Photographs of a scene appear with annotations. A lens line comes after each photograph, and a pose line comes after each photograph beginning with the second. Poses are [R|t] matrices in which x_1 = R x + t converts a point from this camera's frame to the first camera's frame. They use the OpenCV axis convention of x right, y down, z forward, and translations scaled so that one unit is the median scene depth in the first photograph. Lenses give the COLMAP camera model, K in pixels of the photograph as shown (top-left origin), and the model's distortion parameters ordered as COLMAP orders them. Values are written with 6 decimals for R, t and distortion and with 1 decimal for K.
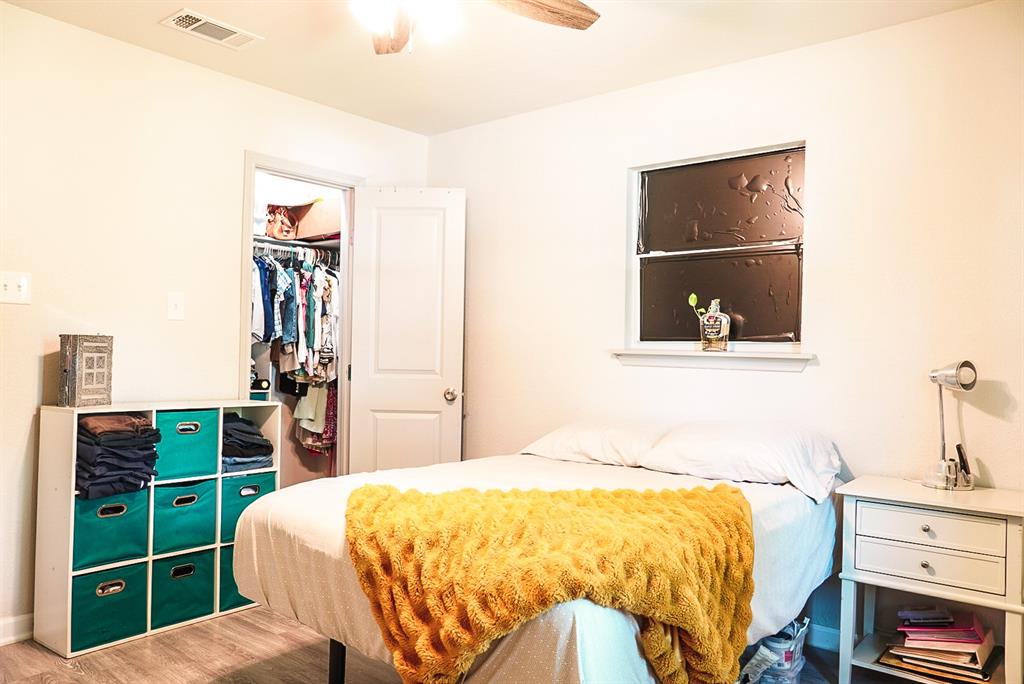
lens RADIAL K [[770.5, 0, 512.3], [0, 770.5, 343.1], [0, 0, 1]] dist [-0.031988, 0.020816]
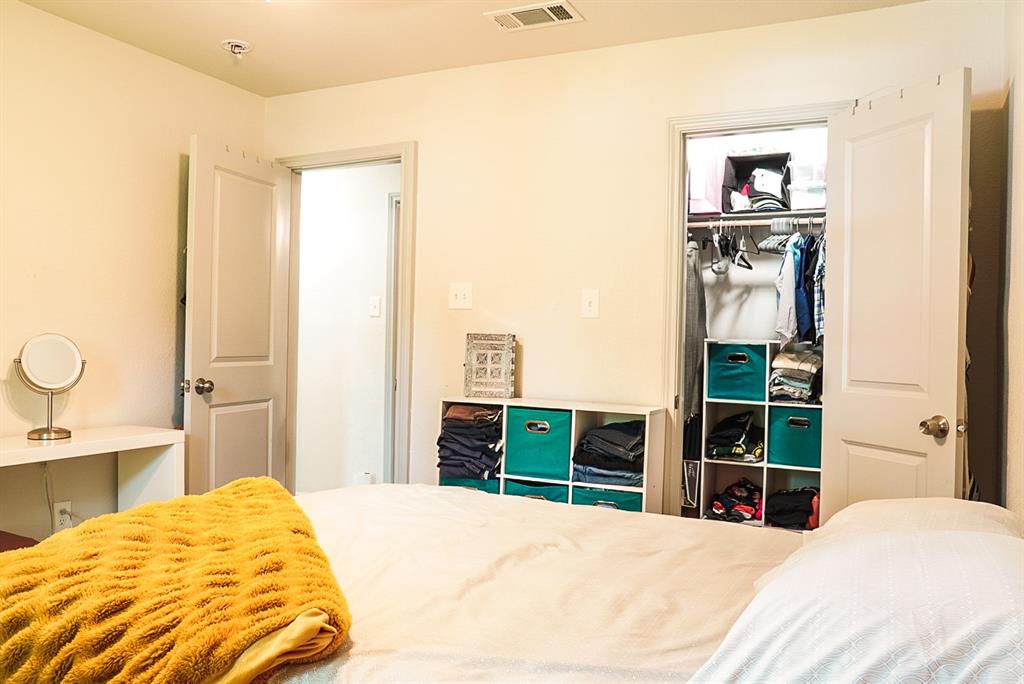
lens RADIAL K [[770.5, 0, 512.4], [0, 770.5, 343.0], [0, 0, 1]] dist [-0.031988, 0.020816]
pose [[0.245801, -0.021593, -0.969080, 0.499583], [-0.011403, 0.999618, -0.025166, 0.028342], [0.969253, 0.017237, 0.245461, 0.700091]]
